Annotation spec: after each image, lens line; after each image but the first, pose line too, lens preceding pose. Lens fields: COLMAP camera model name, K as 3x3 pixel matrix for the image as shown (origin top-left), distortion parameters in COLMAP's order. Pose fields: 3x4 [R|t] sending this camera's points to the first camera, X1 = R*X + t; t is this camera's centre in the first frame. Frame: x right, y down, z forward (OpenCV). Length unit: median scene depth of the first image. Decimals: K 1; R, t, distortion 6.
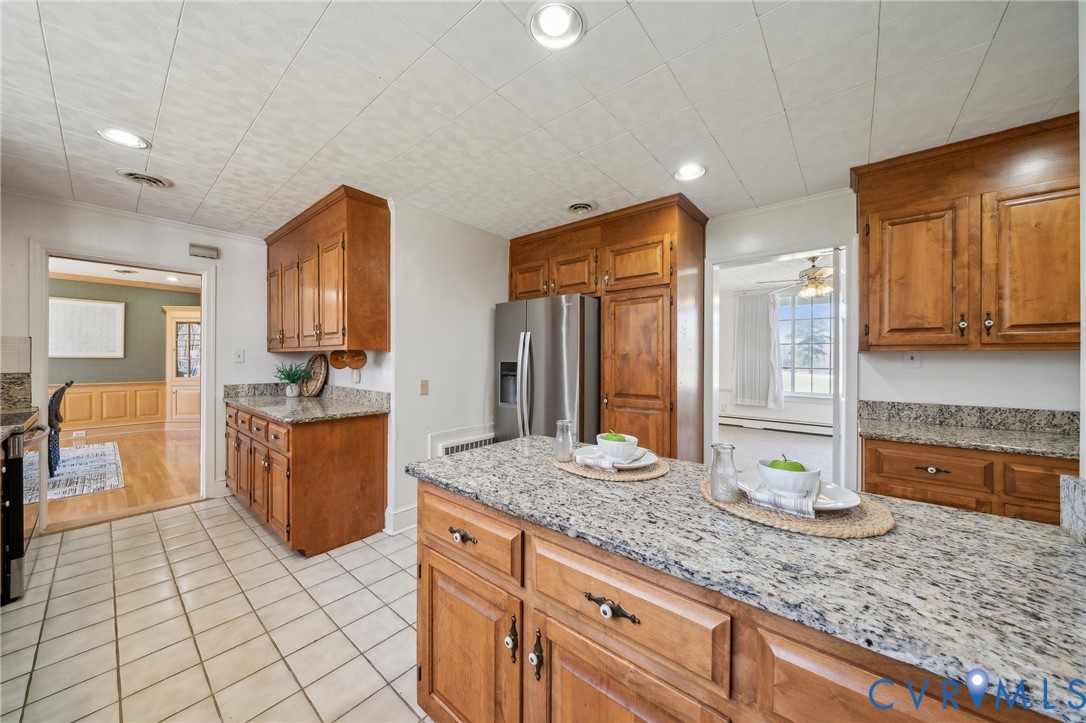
lens RADIAL K [[371.0, 0, 537.6], [0, 371.0, 358.2], [0, 0, 1]] dist [-0.002028, 0.000010]
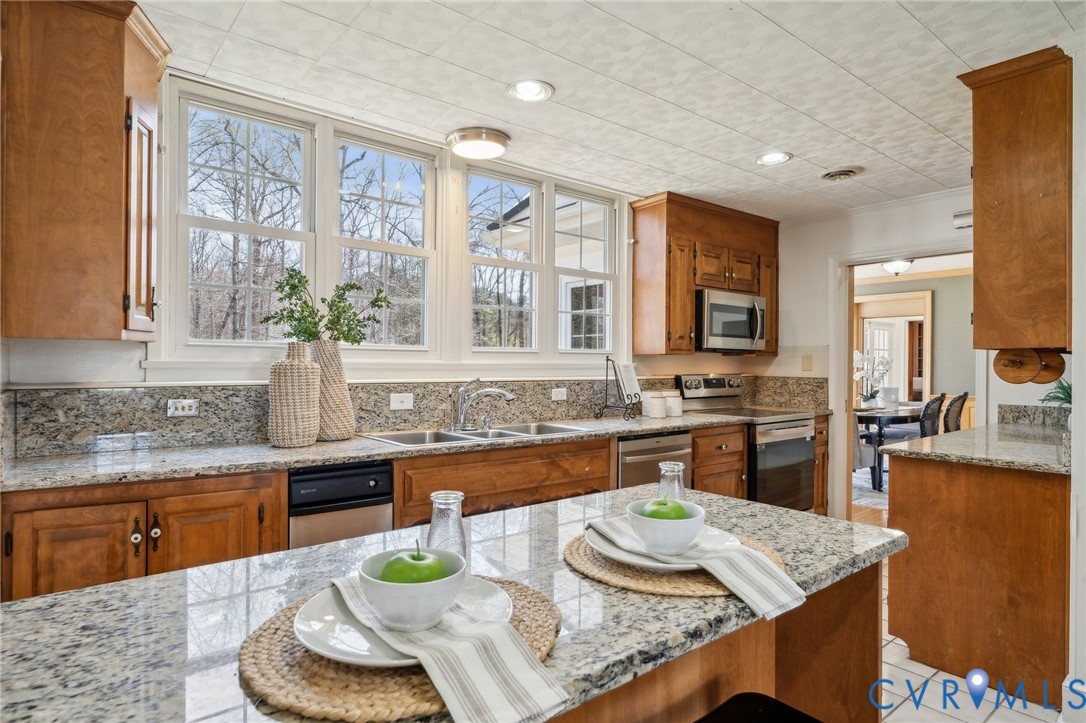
lens RADIAL K [[603.5, 0, 540.9], [0, 603.5, 364.0], [0, 0, 1]] dist [0.002916, 0.000415]
pose [[-0.189639, -0.004034, -0.981846, 0.570111], [-0.004845, 0.999983, -0.003173, 0.007872], [0.981842, 0.004155, -0.189656, 0.523279]]
